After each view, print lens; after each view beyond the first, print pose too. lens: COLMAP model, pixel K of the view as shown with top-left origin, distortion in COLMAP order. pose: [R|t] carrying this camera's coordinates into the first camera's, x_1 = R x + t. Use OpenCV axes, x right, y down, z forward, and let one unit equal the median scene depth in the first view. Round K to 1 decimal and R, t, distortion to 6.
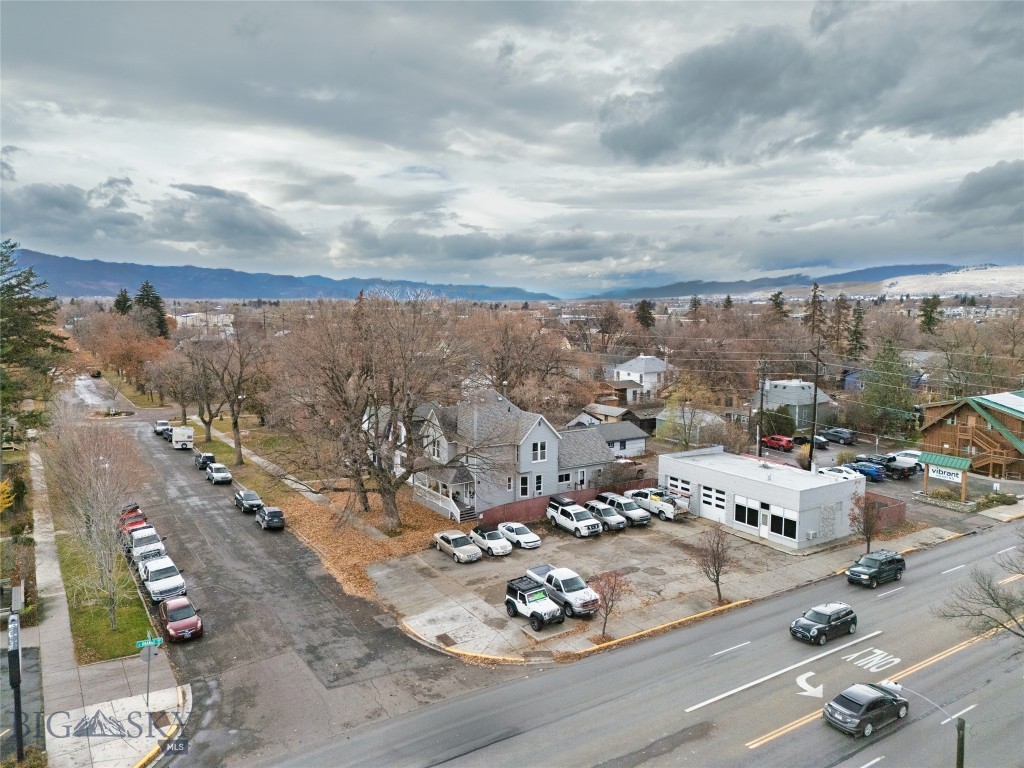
lens RADIAL K [[748.1, 0, 512.0], [0, 748.1, 384.0], [0, 0, 1]] dist [0.121341, -0.140965]
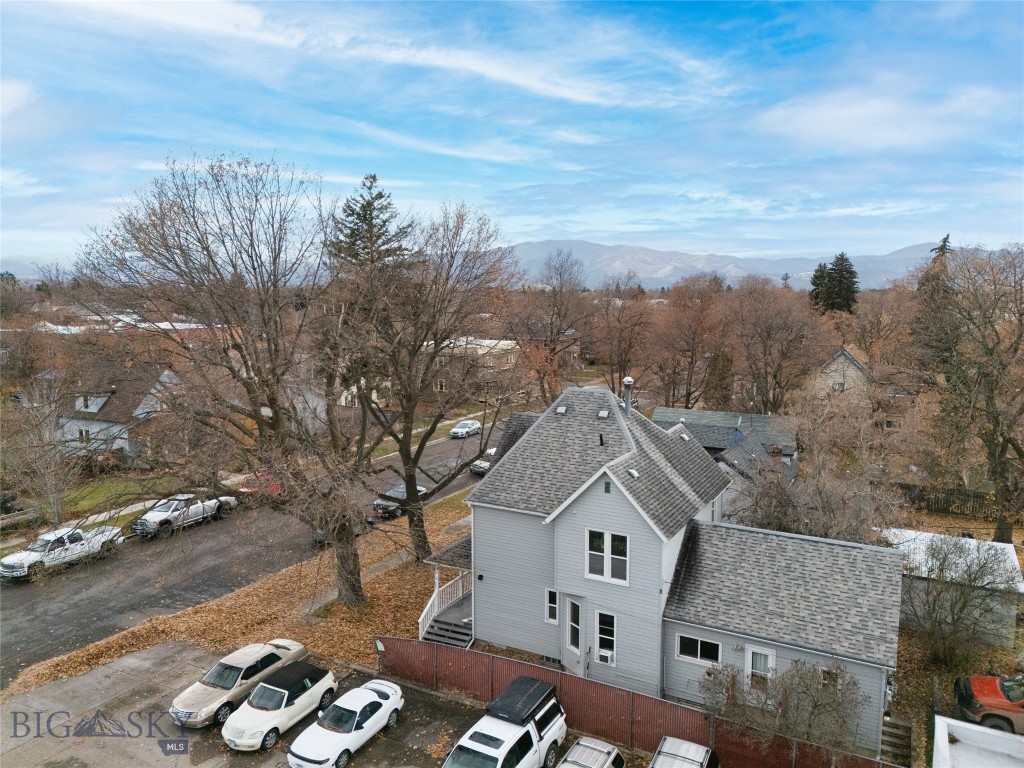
lens RADIAL K [[748.1, 0, 512.0], [0, 748.1, 384.0], [0, 0, 1]] dist [0.121341, -0.140965]
pose [[0.494791, 0.112039, -0.861759, 0.387285], [-0.110100, 0.991745, 0.065723, -0.024924], [0.862009, 0.062360, 0.503042, 0.823632]]
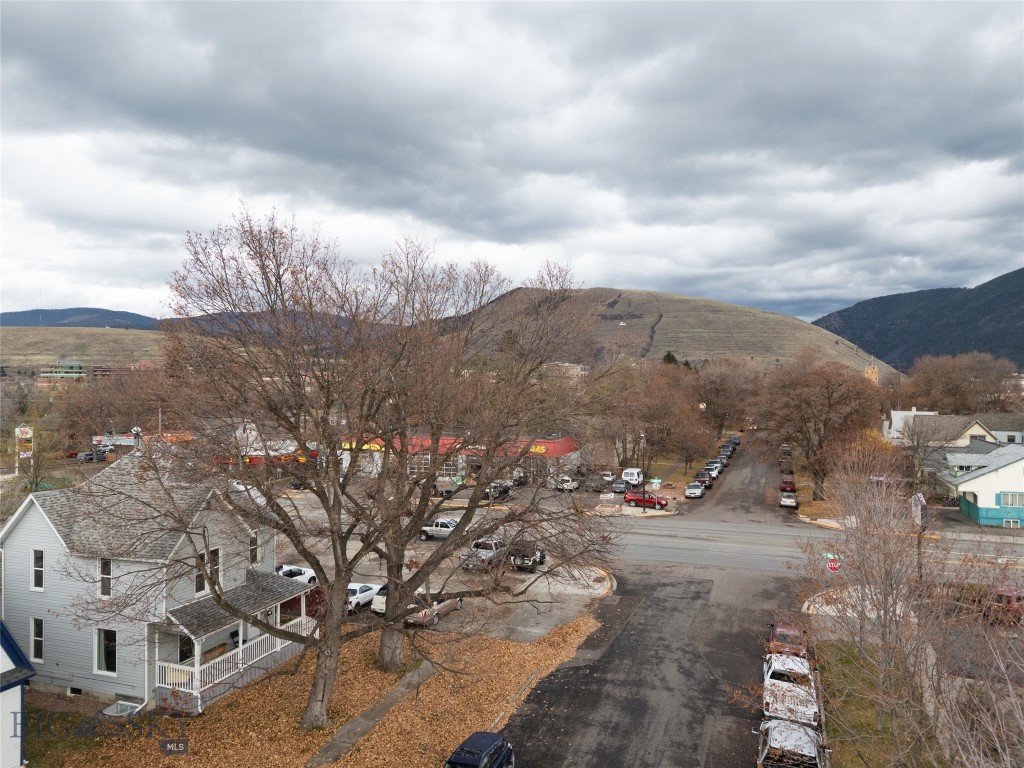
lens RADIAL K [[748.1, 0, 512.0], [0, 748.1, 384.0], [0, 0, 1]] dist [0.121341, -0.140965]
pose [[-0.603901, -0.005187, 0.797043, -0.688953], [0.094244, 0.992499, 0.077866, -0.060238], [-0.791468, 0.122140, -0.598882, 1.275464]]
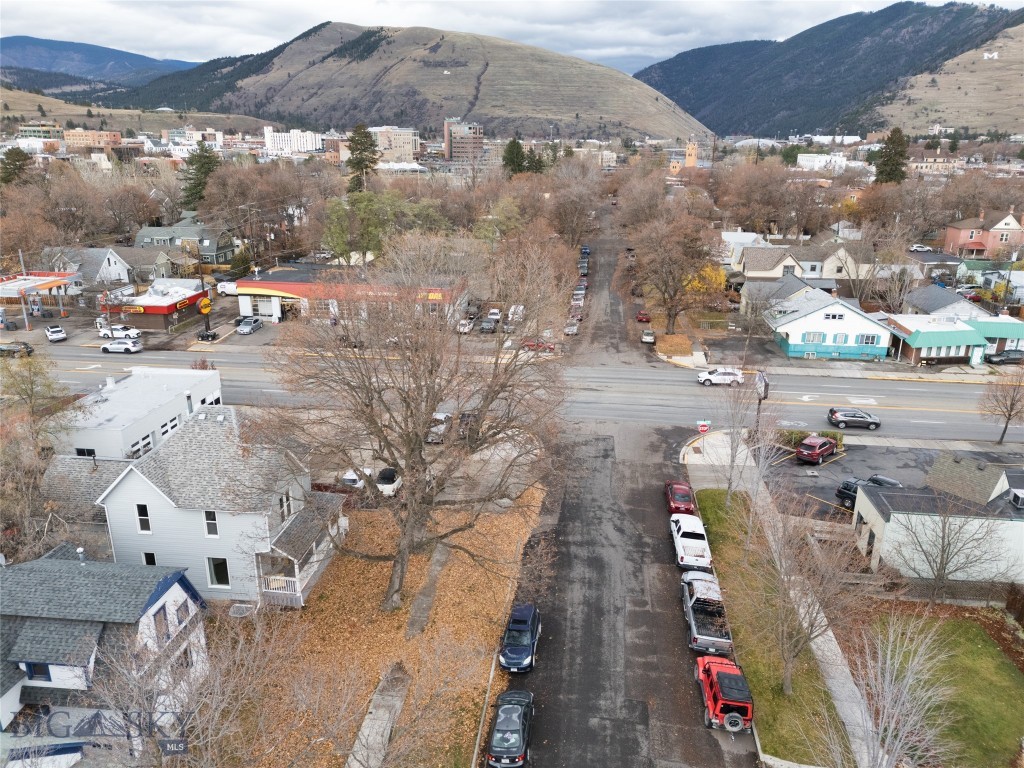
lens RADIAL K [[748.1, 0, 512.0], [0, 748.1, 384.0], [0, 0, 1]] dist [0.121341, -0.140965]
pose [[-0.769480, -0.207158, 0.604141, -0.691216], [0.067075, 0.914491, 0.399007, -0.281237], [-0.635140, 0.347551, -0.689787, 1.453921]]
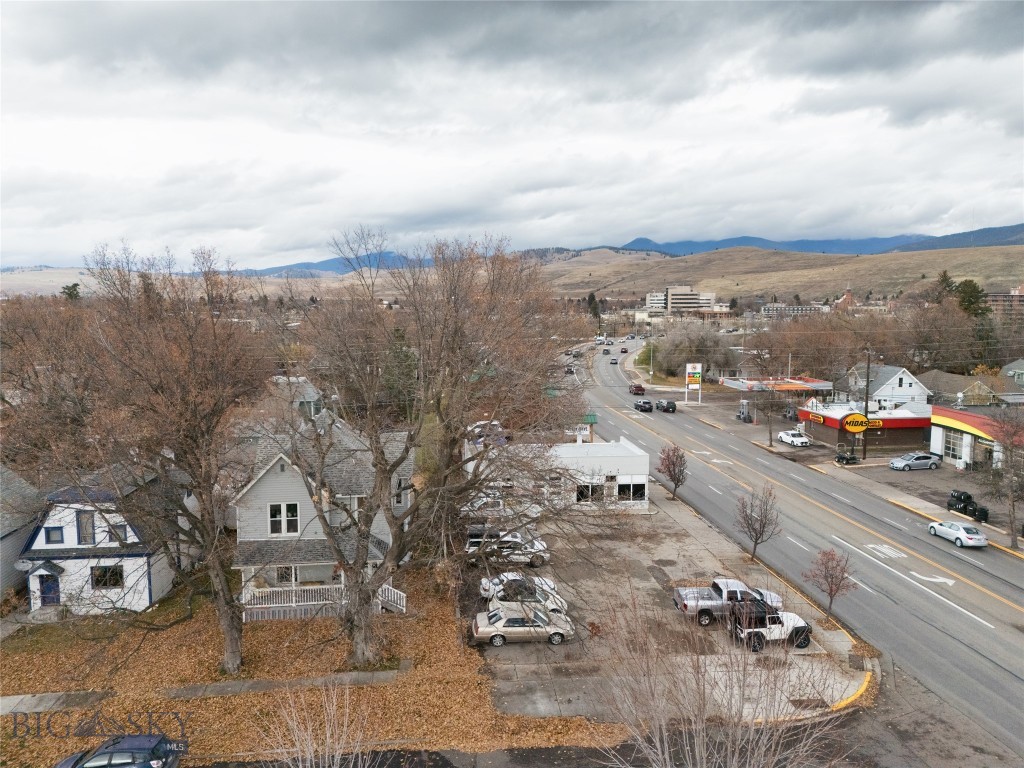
lens RADIAL K [[748.1, 0, 512.0], [0, 748.1, 384.0], [0, 0, 1]] dist [0.121341, -0.140965]
pose [[0.443008, -0.099801, 0.890945, -0.622198], [0.102399, 0.992914, 0.060307, -0.043558], [-0.890651, 0.064515, 0.450088, 0.634701]]
